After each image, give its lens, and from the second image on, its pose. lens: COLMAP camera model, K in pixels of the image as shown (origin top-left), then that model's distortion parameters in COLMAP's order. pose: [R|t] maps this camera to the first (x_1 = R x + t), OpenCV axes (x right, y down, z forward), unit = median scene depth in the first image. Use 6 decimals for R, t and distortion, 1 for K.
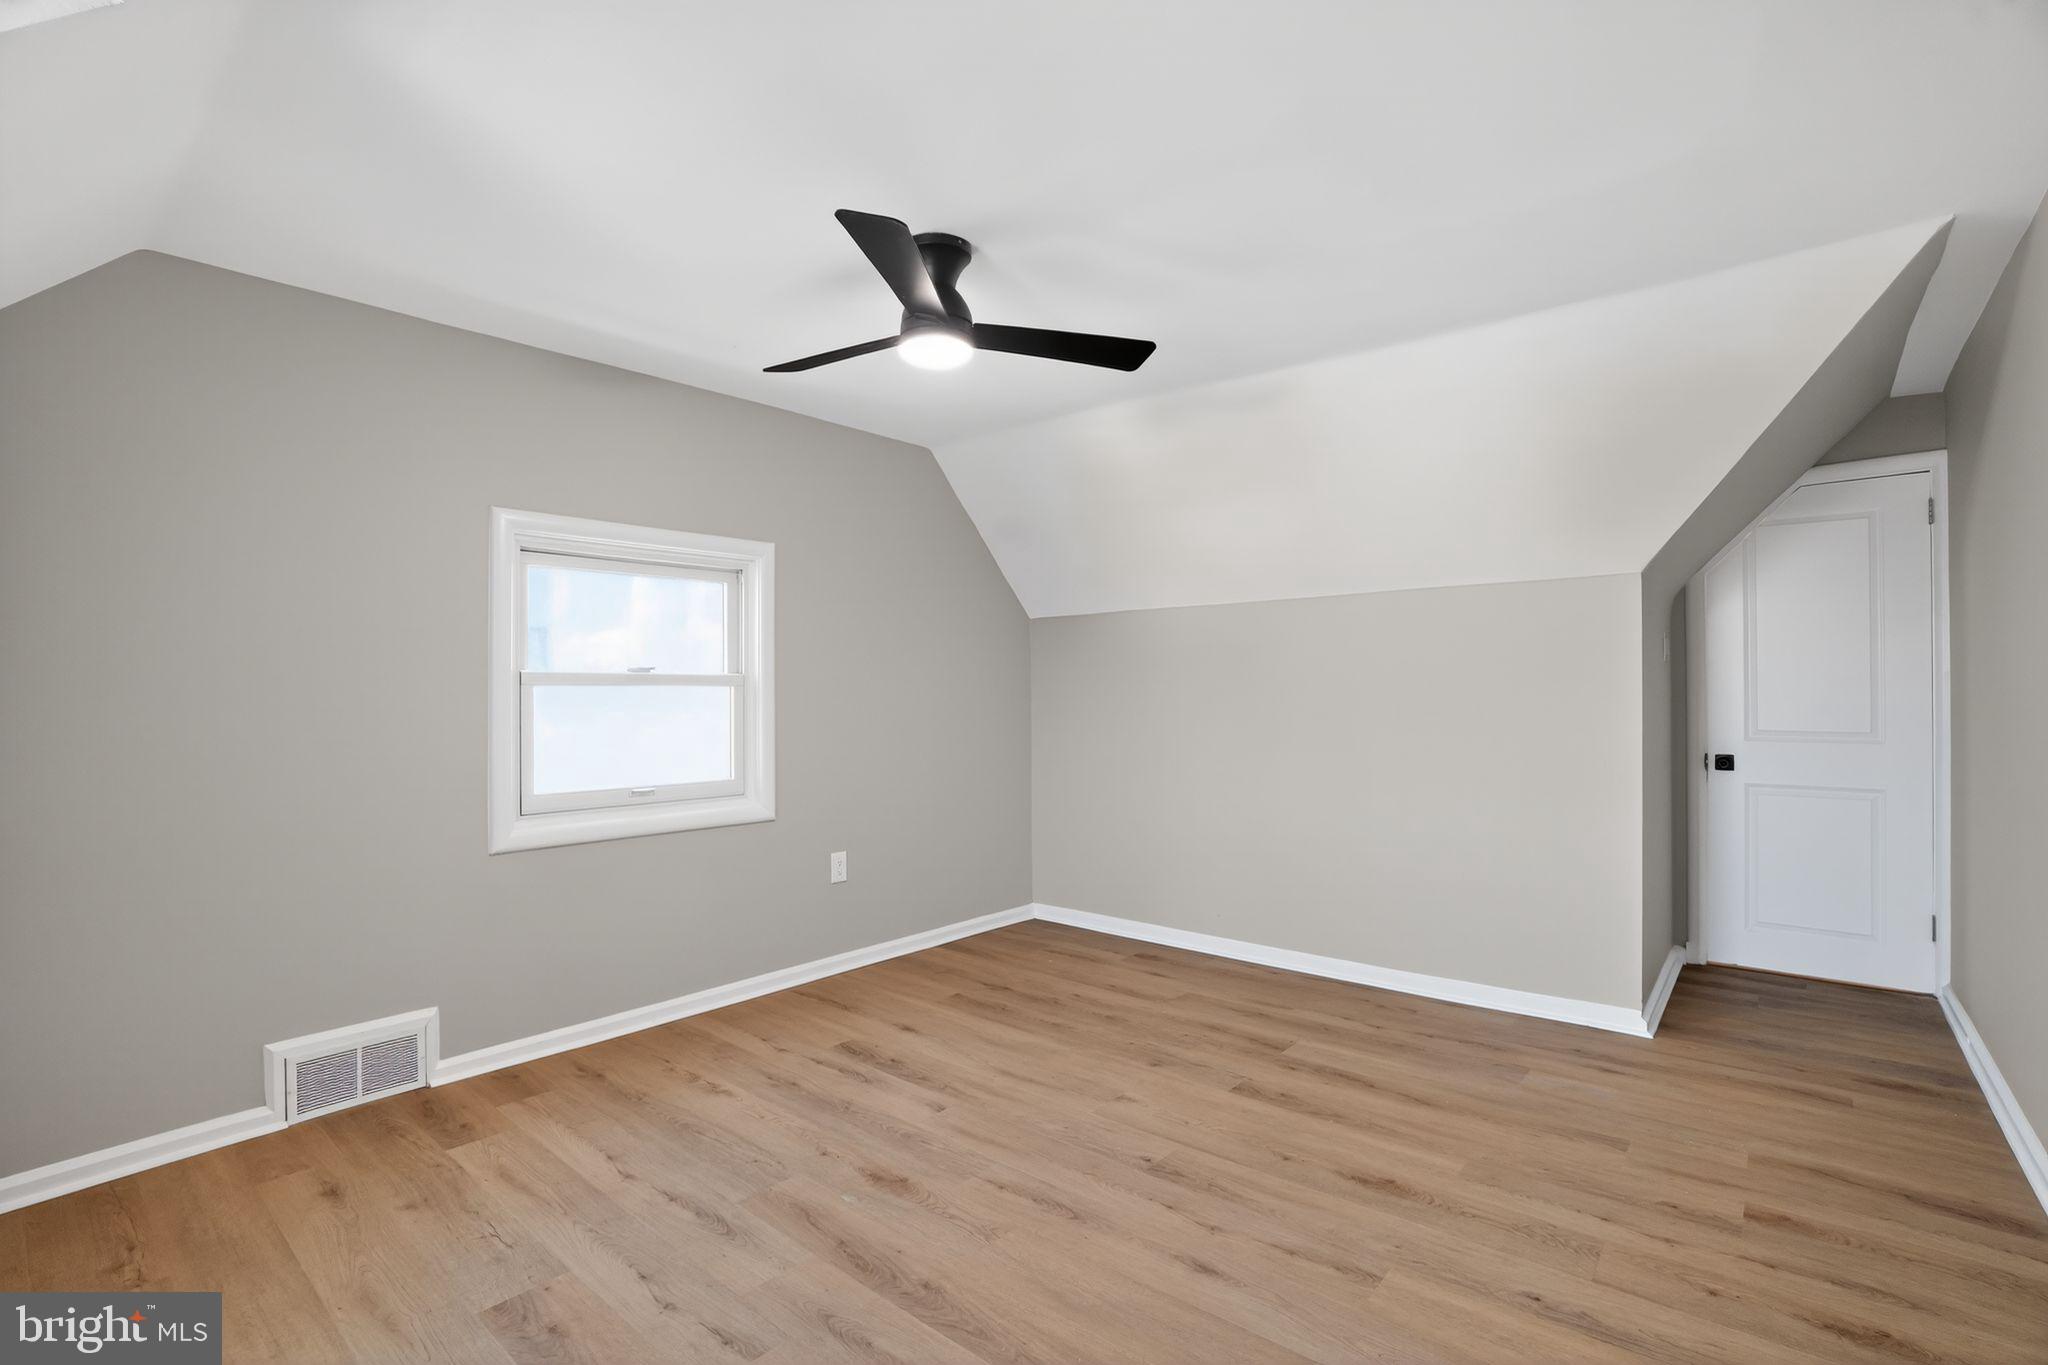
lens RADIAL K [[949.6, 0, 1020.0], [0, 949.6, 686.2], [0, 0, 1]] dist [-0.059500, 0.013862]
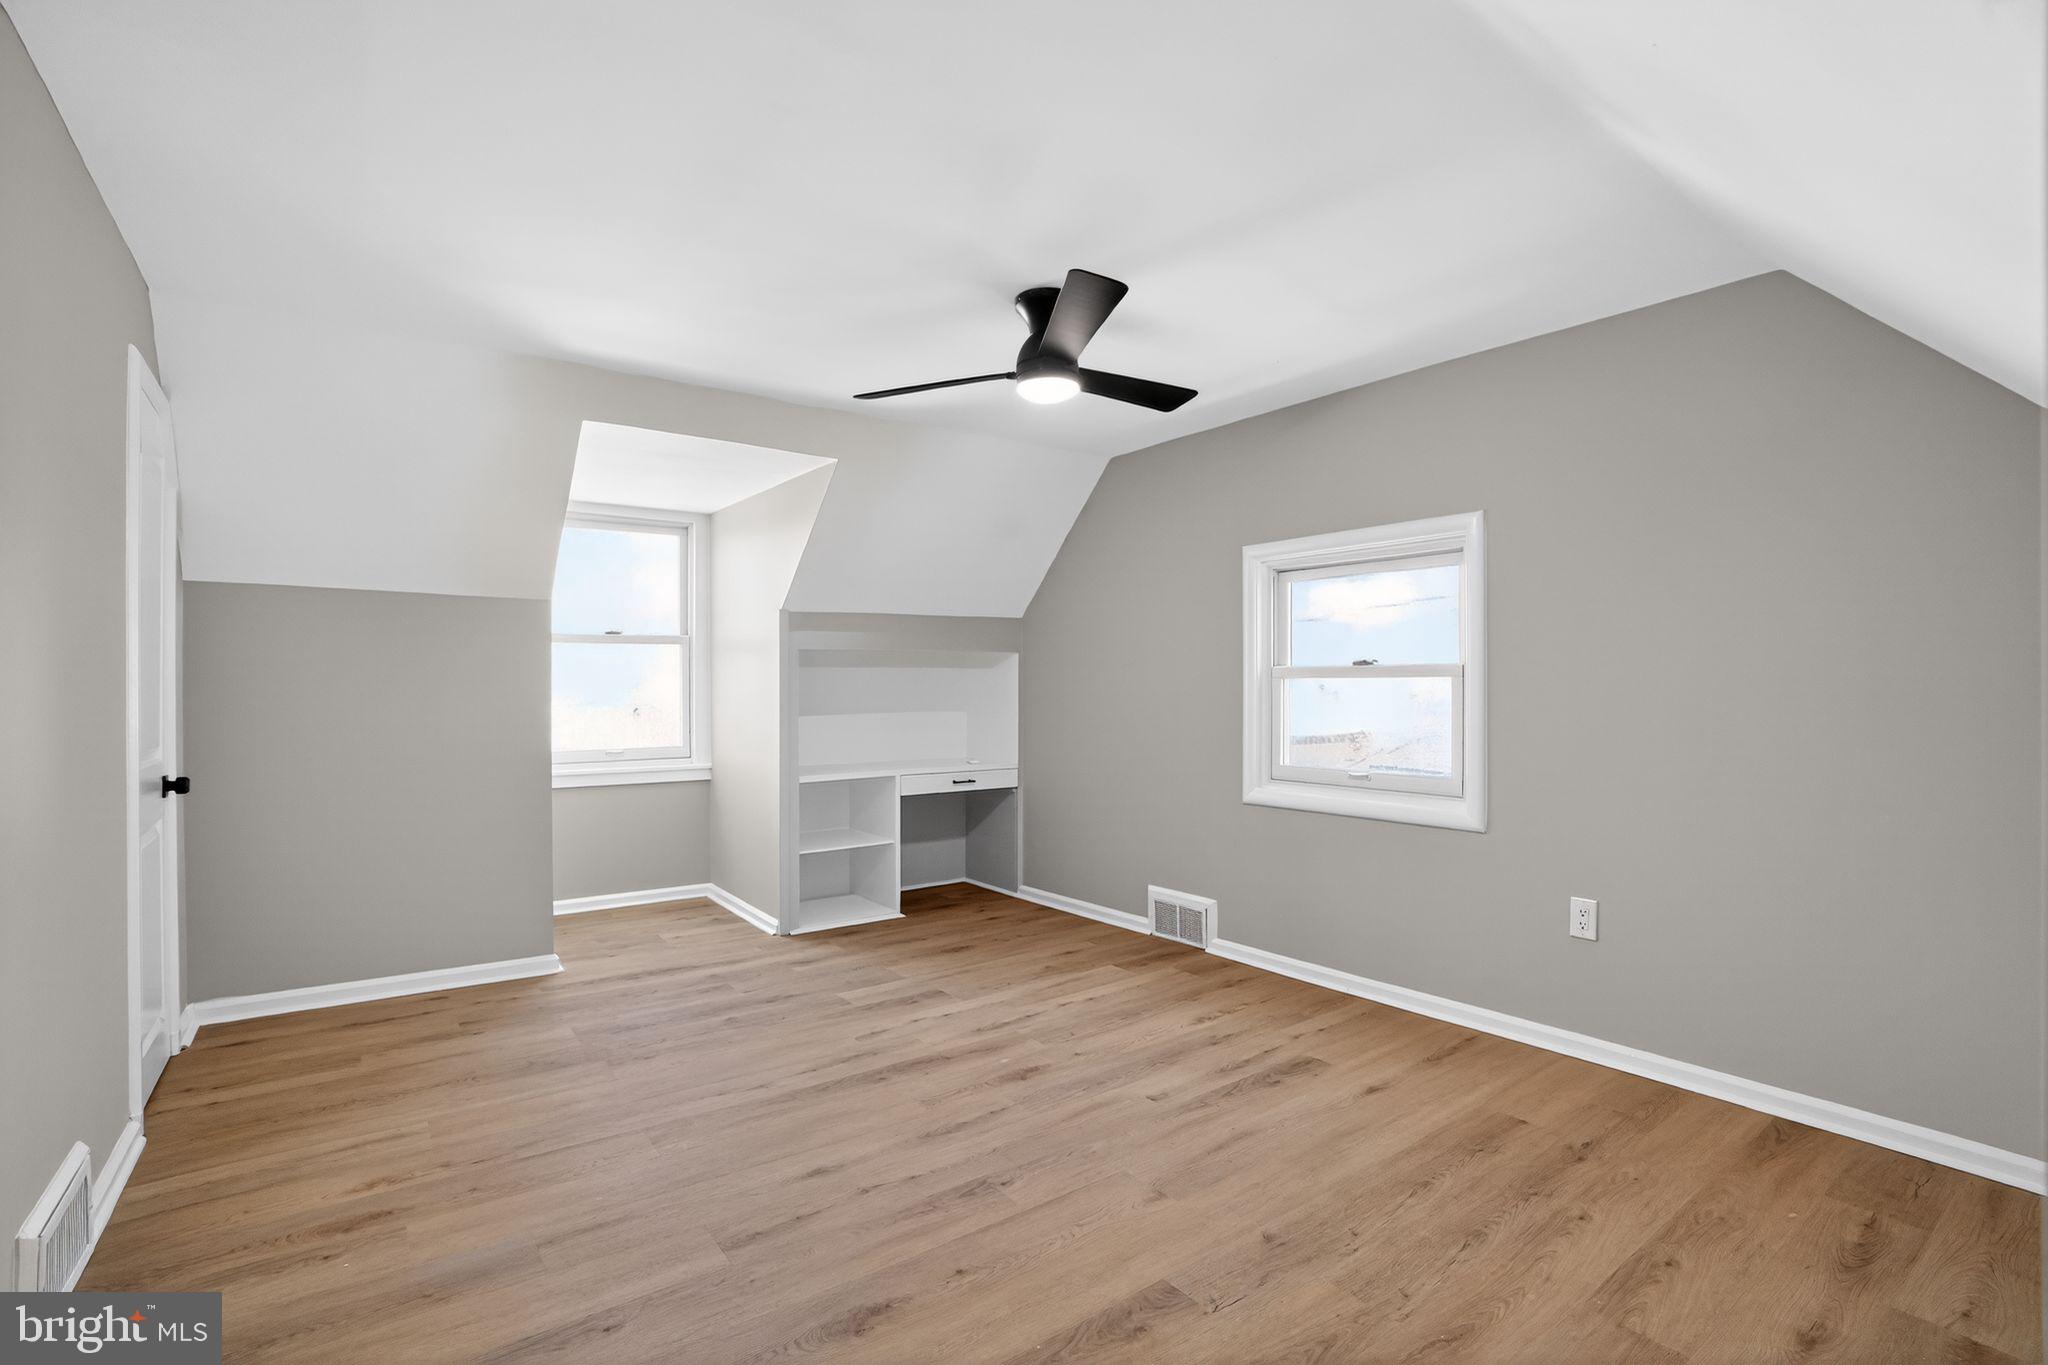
lens RADIAL K [[949.6, 0, 1016.8], [0, 949.6, 682.7], [0, 0, 1]] dist [-0.059500, 0.013862]
pose [[-0.232419, 0.002226, -0.972613, 0.899342], [0.008574, 0.999963, 0.000240, 0.002066], [0.972578, -0.008284, -0.232429, 1.061387]]
